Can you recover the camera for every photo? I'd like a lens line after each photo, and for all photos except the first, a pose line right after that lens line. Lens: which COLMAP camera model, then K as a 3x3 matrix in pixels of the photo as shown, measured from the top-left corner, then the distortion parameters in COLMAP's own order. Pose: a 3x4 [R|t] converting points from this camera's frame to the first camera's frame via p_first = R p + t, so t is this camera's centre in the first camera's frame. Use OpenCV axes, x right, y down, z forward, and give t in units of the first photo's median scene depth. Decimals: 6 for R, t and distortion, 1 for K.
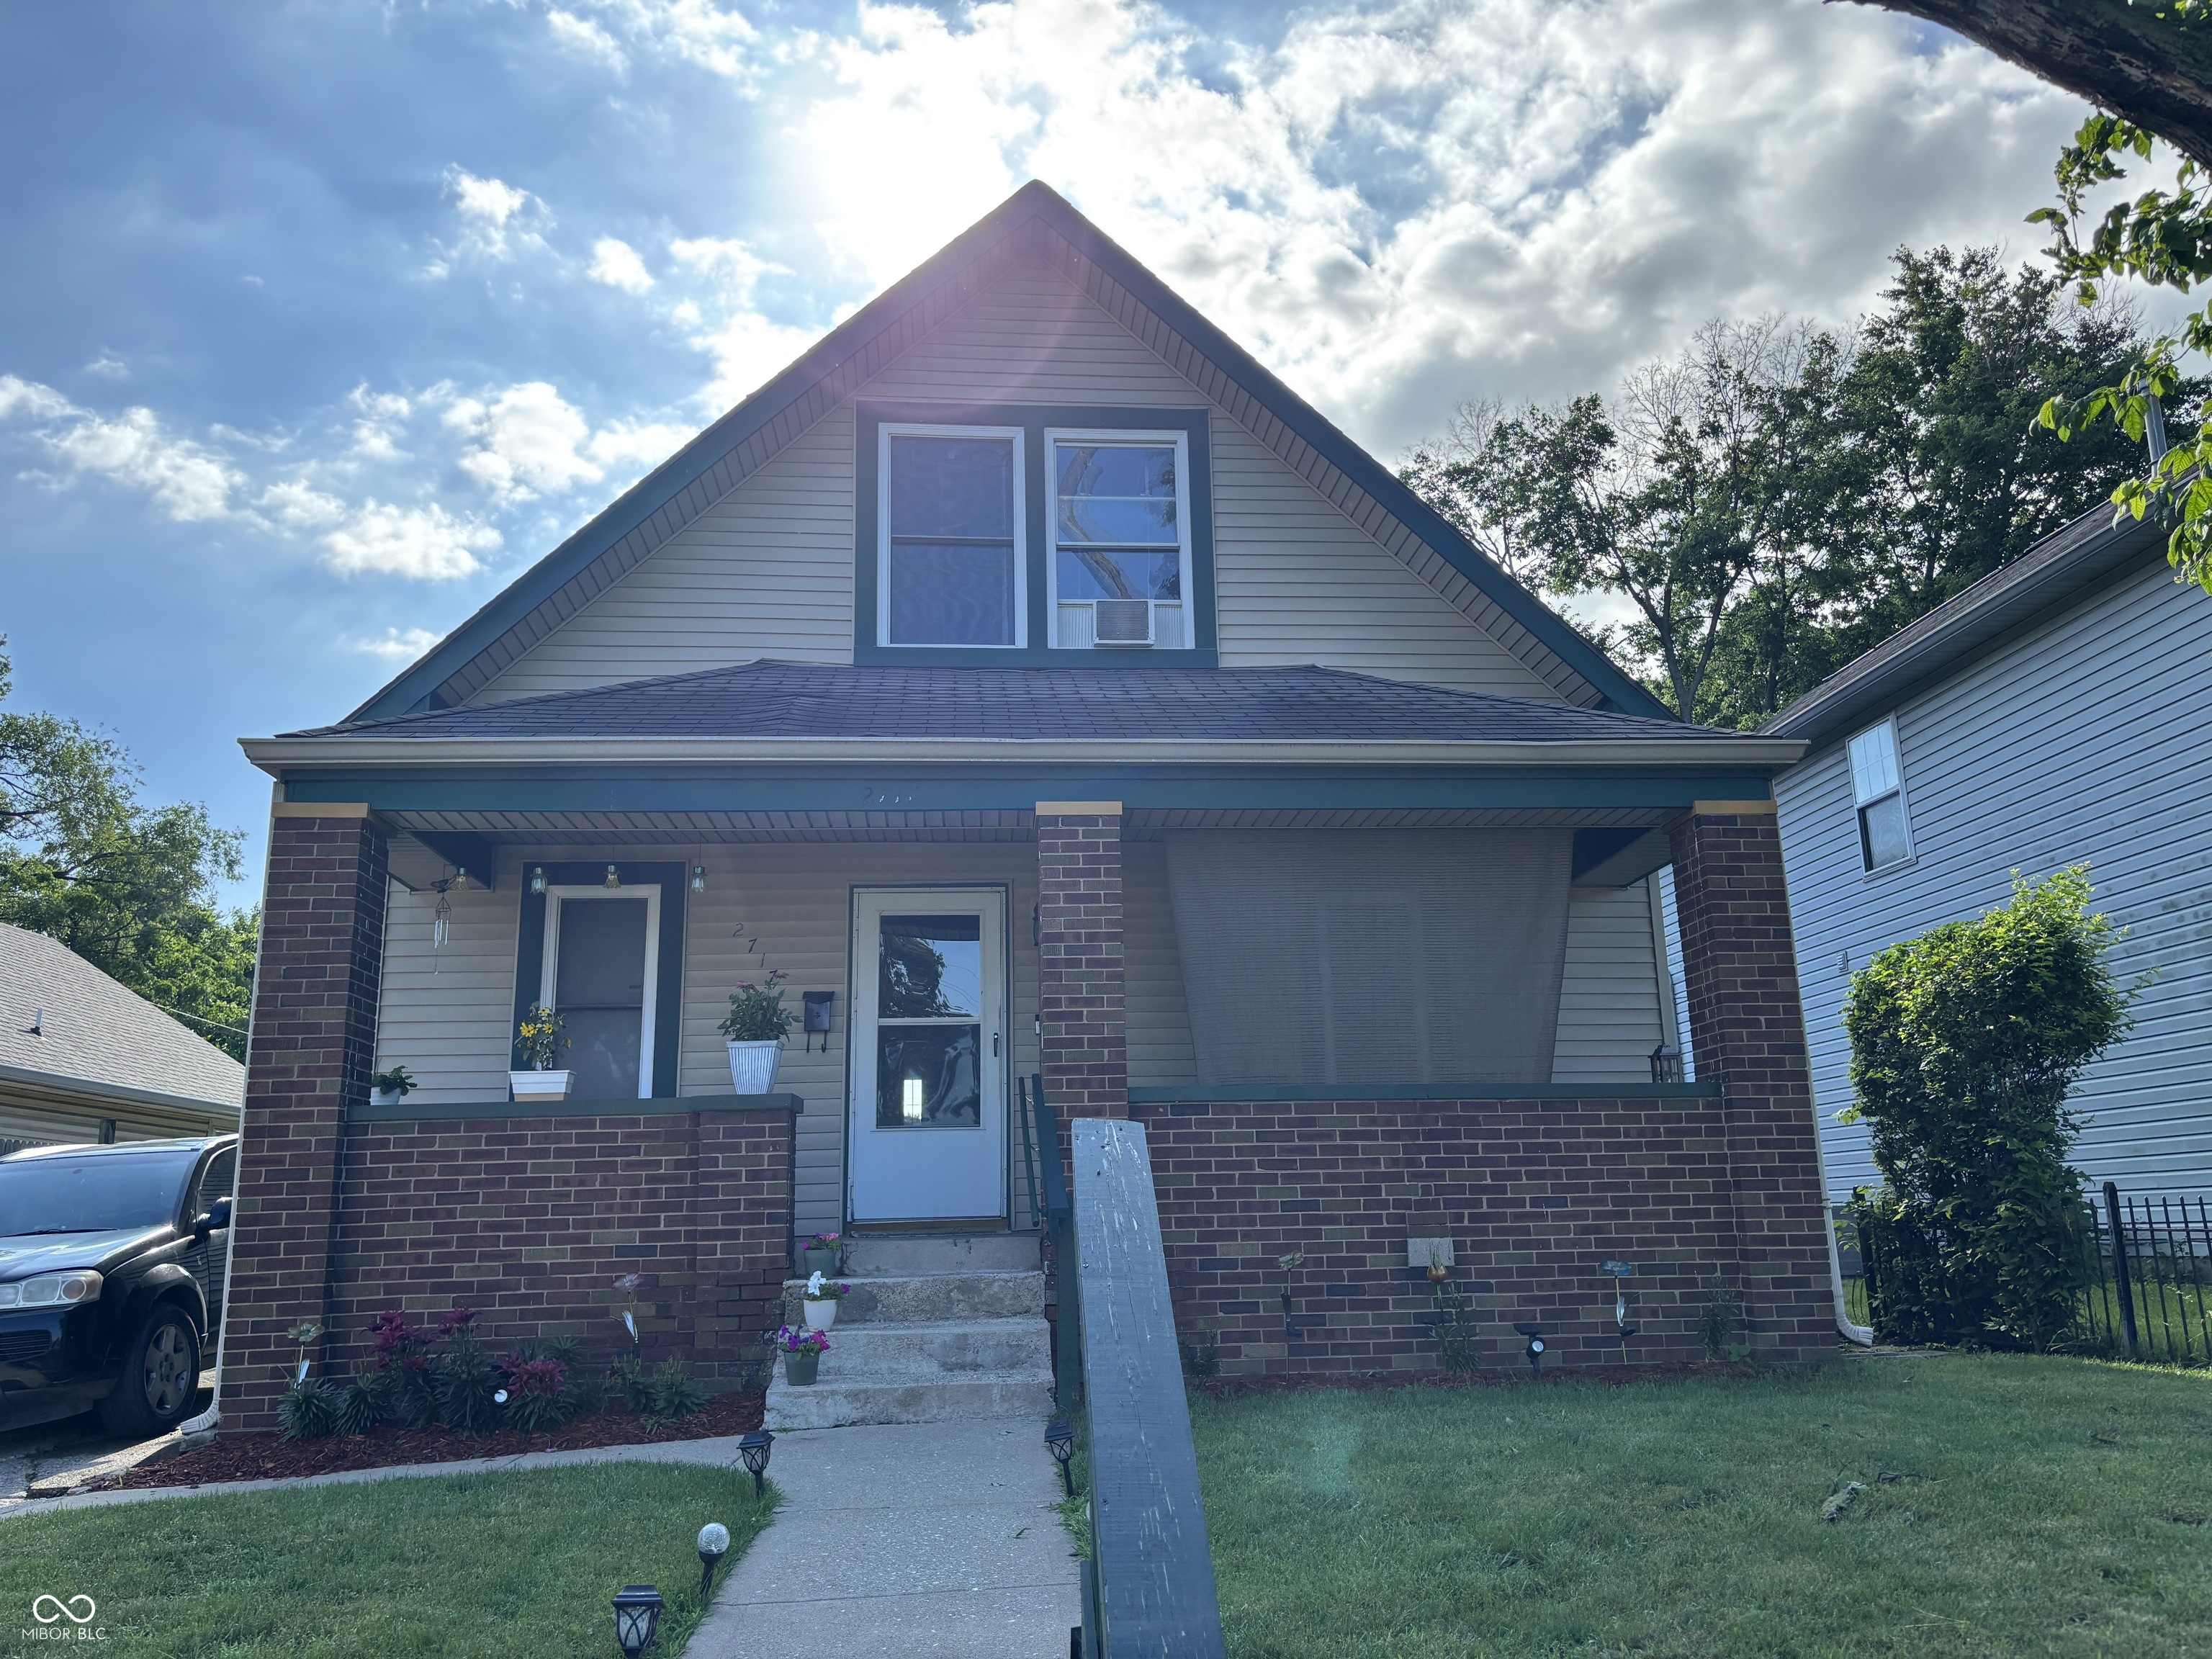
lens RADIAL K [[1695.4, 0, 1106.0], [0, 1695.4, 829.5], [0, 0, 1]] dist [0.044834, -0.059068]
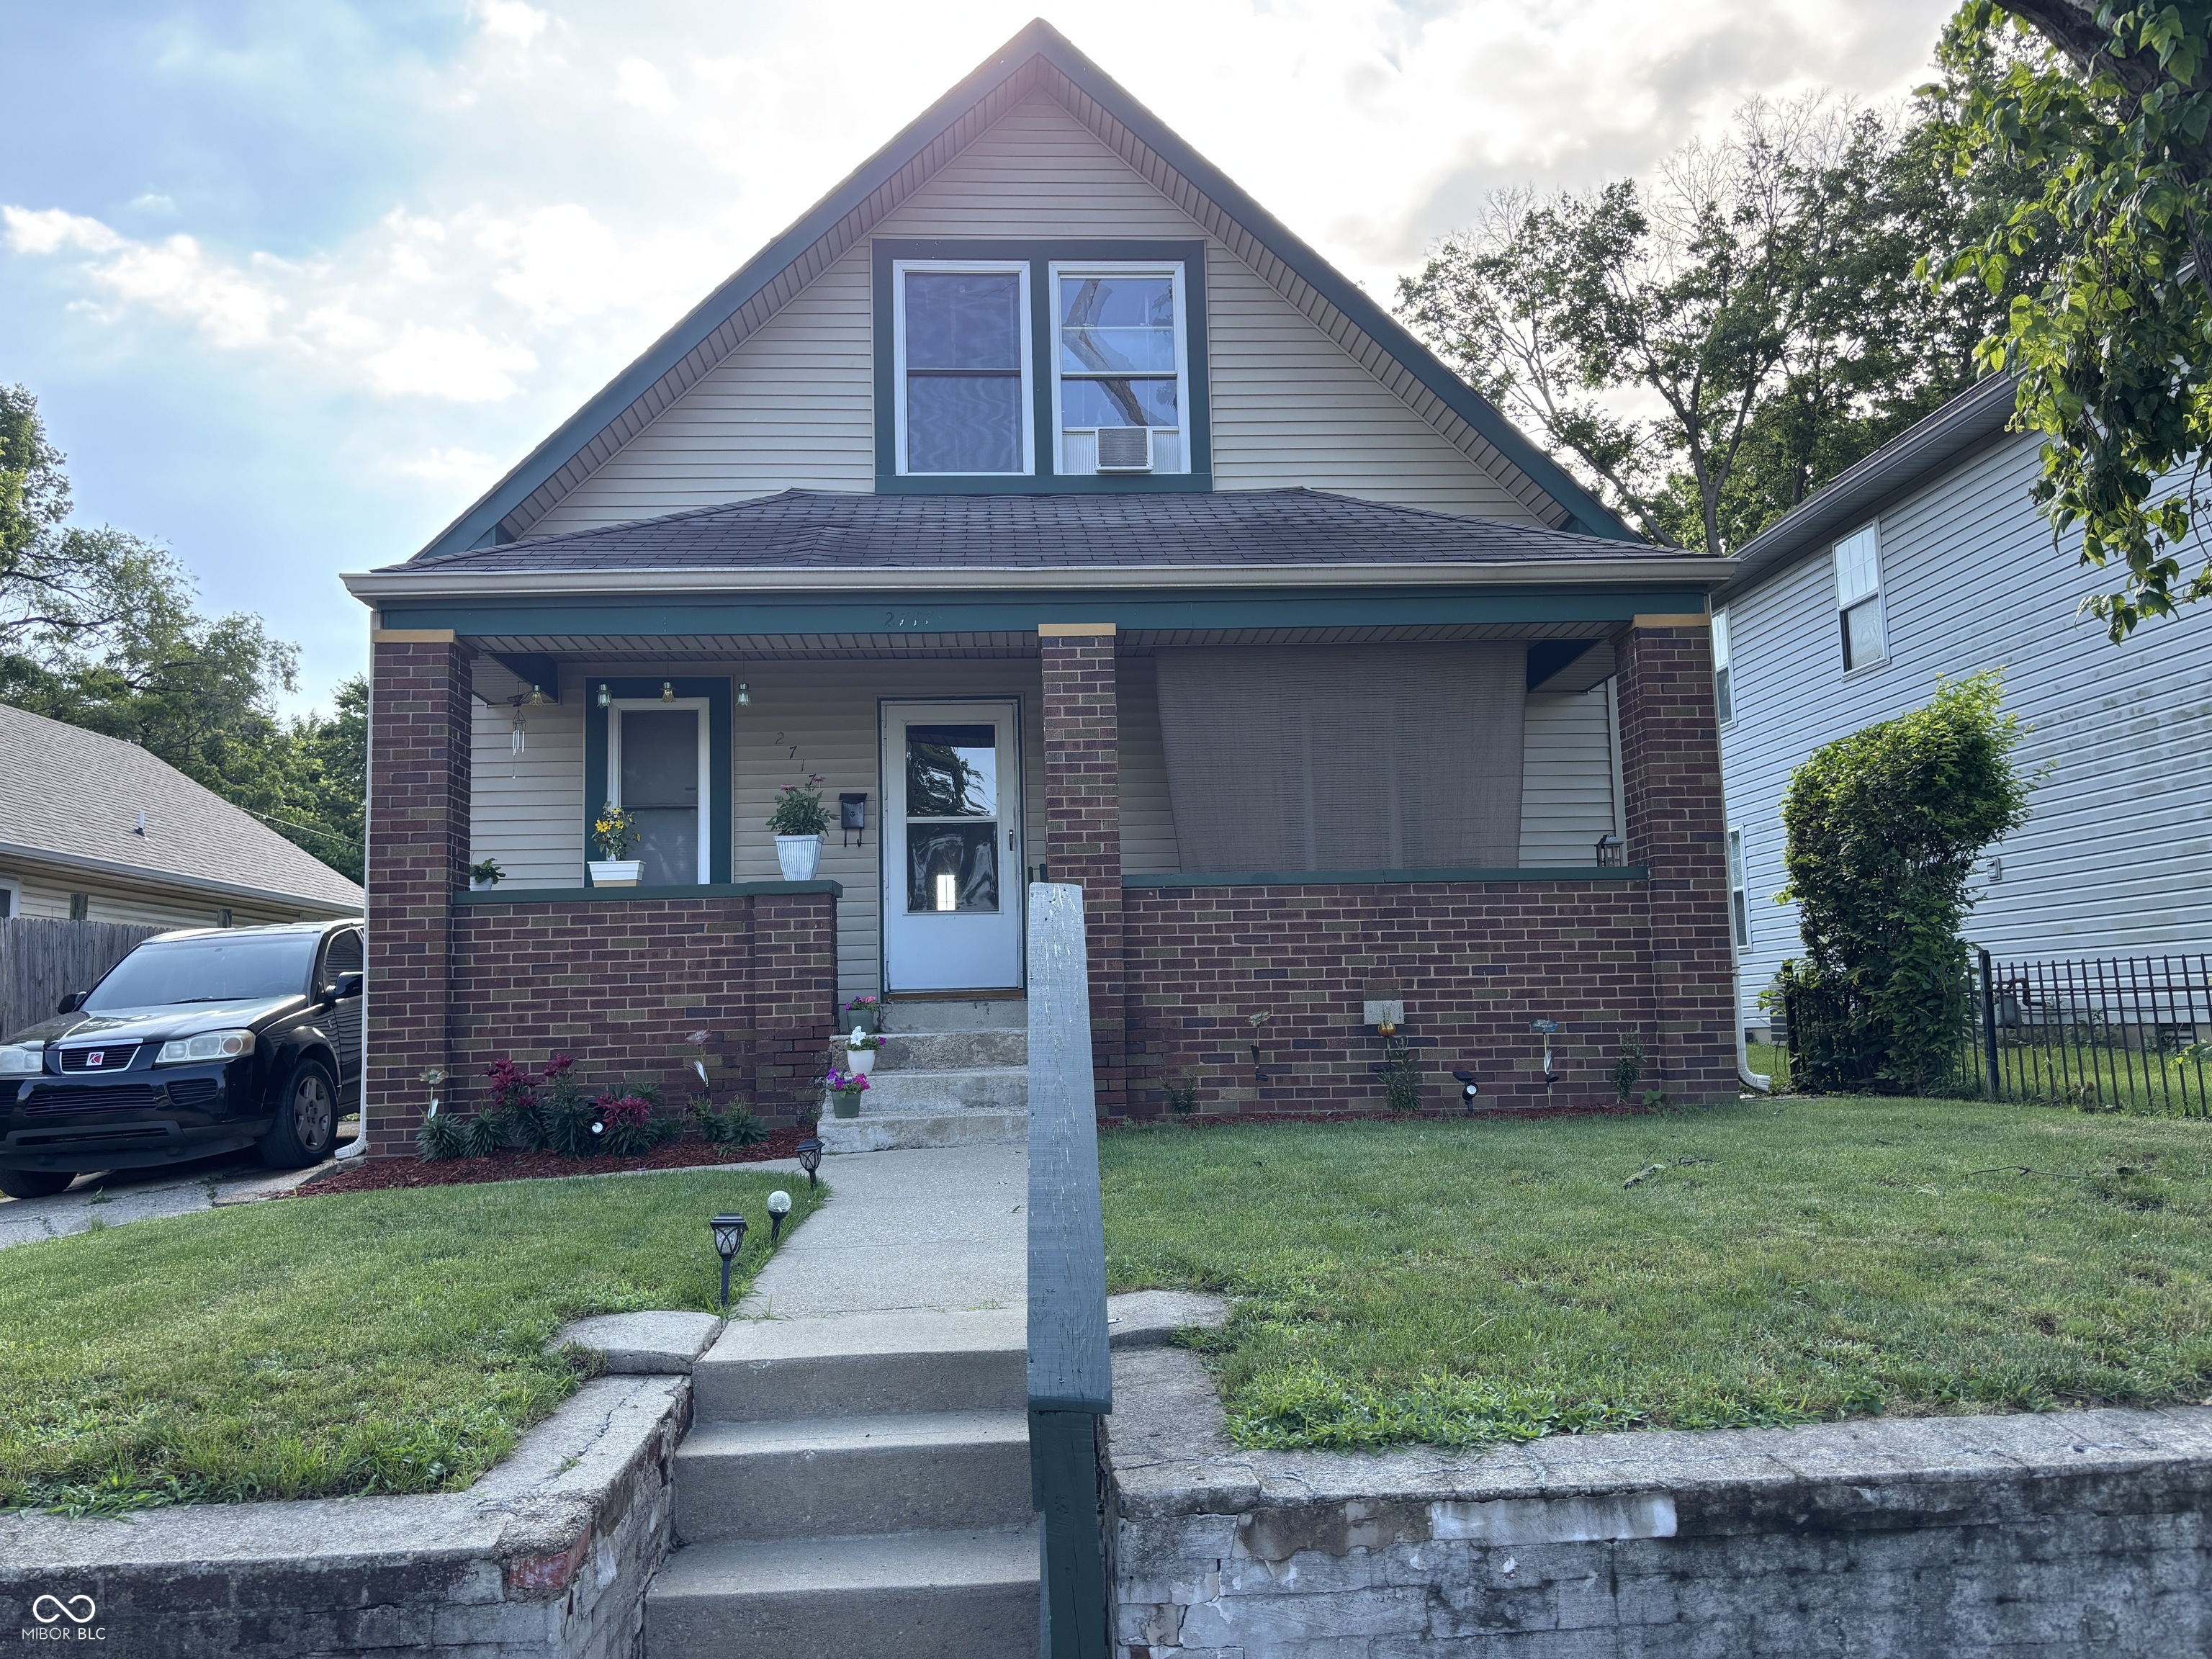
lens RADIAL K [[1693.2, 0, 1103.9], [0, 1693.2, 873.9], [0, 0, 1]] dist [0.069926, -0.106753]
pose [[0.999685, -0.005184, -0.024575, 0.026449], [0.008640, 0.989732, 0.142672, -0.011169], [0.023583, -0.142840, 0.989465, -0.125908]]
